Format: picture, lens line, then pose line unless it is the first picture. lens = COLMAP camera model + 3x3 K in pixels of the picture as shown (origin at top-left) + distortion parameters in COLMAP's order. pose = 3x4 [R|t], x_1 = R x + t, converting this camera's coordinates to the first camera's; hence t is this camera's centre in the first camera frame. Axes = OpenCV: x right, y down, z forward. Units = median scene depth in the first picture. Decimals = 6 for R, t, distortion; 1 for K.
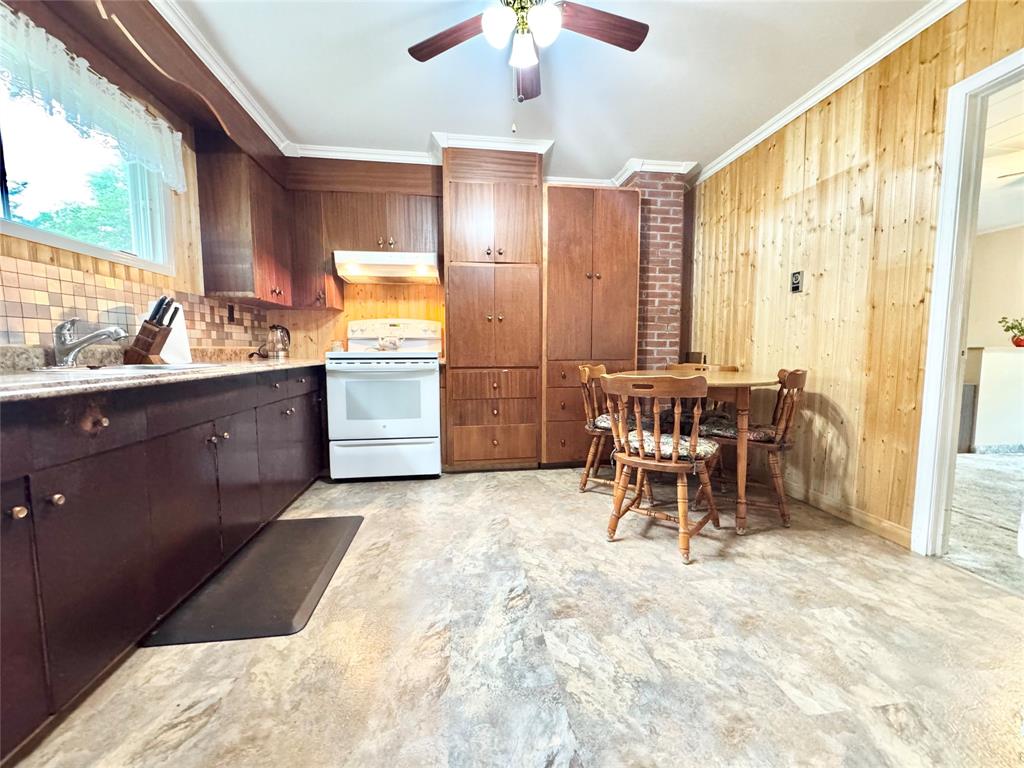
lens RADIAL K [[408.6, 0, 512.7], [0, 408.6, 383.2], [0, 0, 1]] dist [-0.004239, 0.000698]
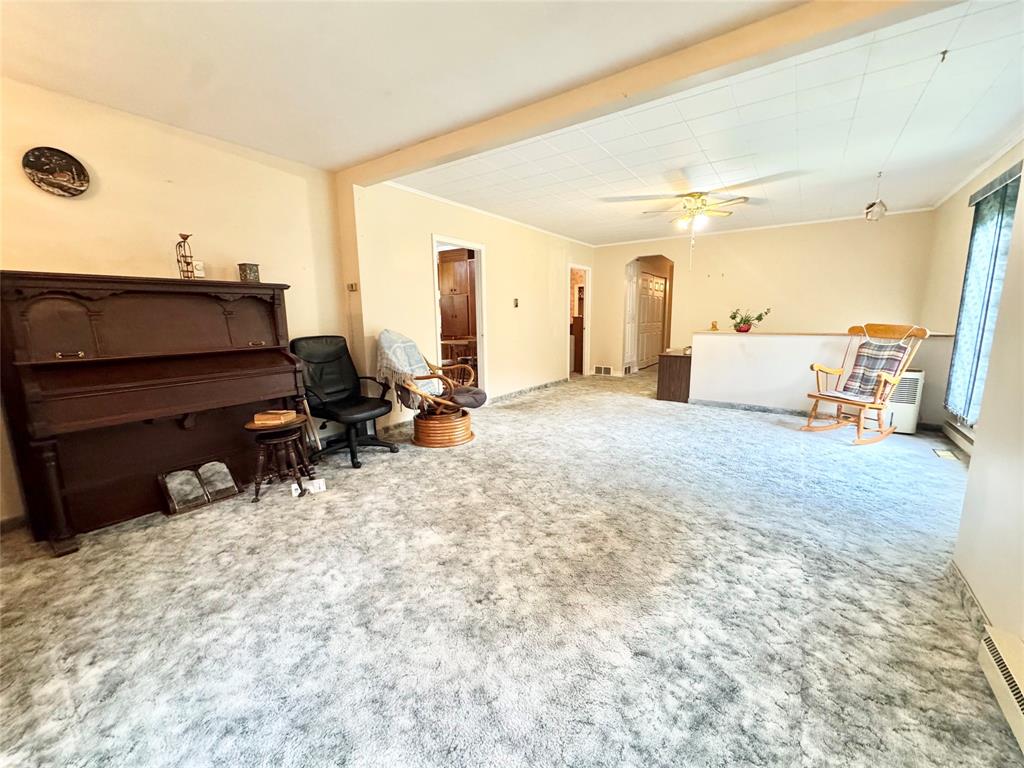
lens RADIAL K [[408.6, 0, 512.7], [0, 408.6, 383.2], [0, 0, 1]] dist [-0.004239, 0.000698]
pose [[0.730393, 0.105158, -0.674884, 2.054523], [-0.047753, 0.993521, 0.103127, -0.028741], [0.681356, -0.043096, 0.730682, -0.640599]]
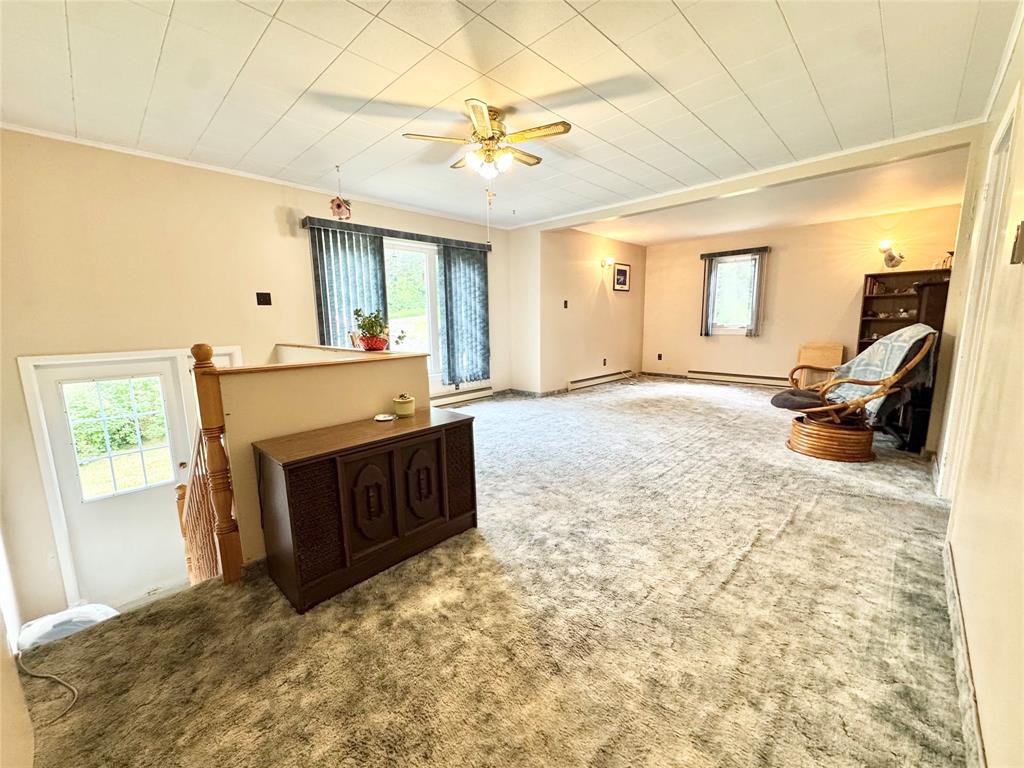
lens RADIAL K [[408.6, 0, 512.7], [0, 408.6, 383.2], [0, 0, 1]] dist [-0.004239, 0.000698]
pose [[-0.615865, -0.109006, 0.780274, 0.642891], [0.083139, 0.975861, 0.201951, -0.201240], [-0.783453, 0.189245, -0.591936, 1.577197]]
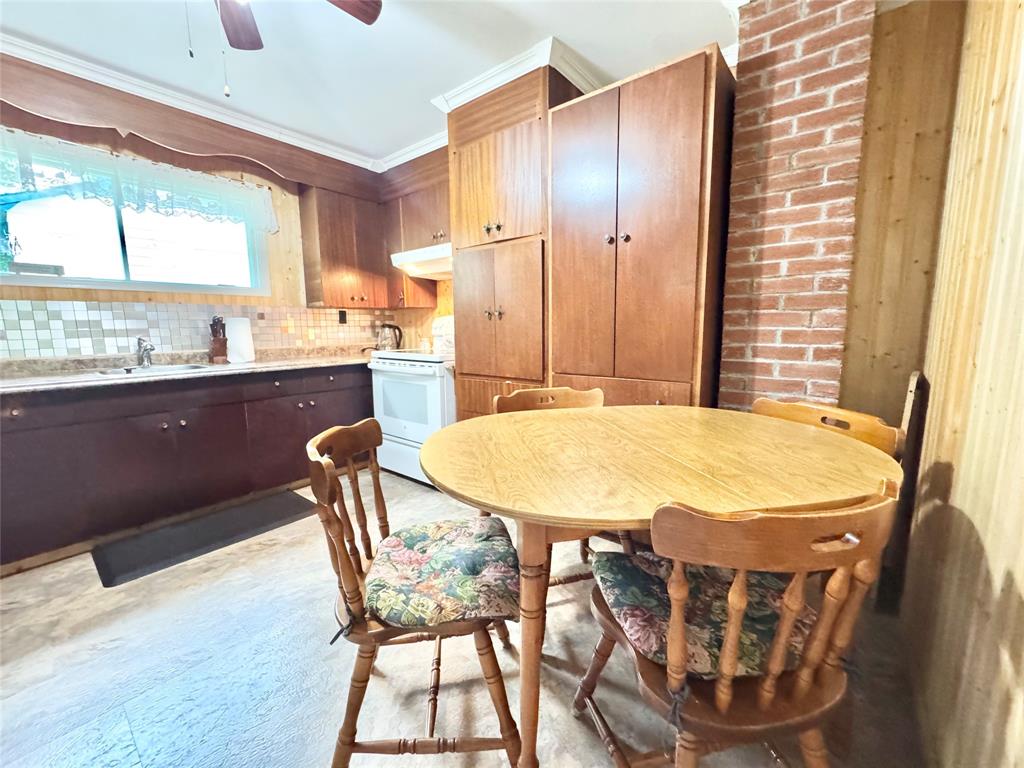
lens RADIAL K [[408.6, 0, 512.7], [0, 408.6, 383.2], [0, 0, 1]] dist [-0.004239, 0.000698]
pose [[0.684614, 0.096883, -0.722439, 0.584847], [-0.052547, 0.995109, 0.083653, -0.100102], [0.727010, -0.019308, 0.686356, 0.507954]]
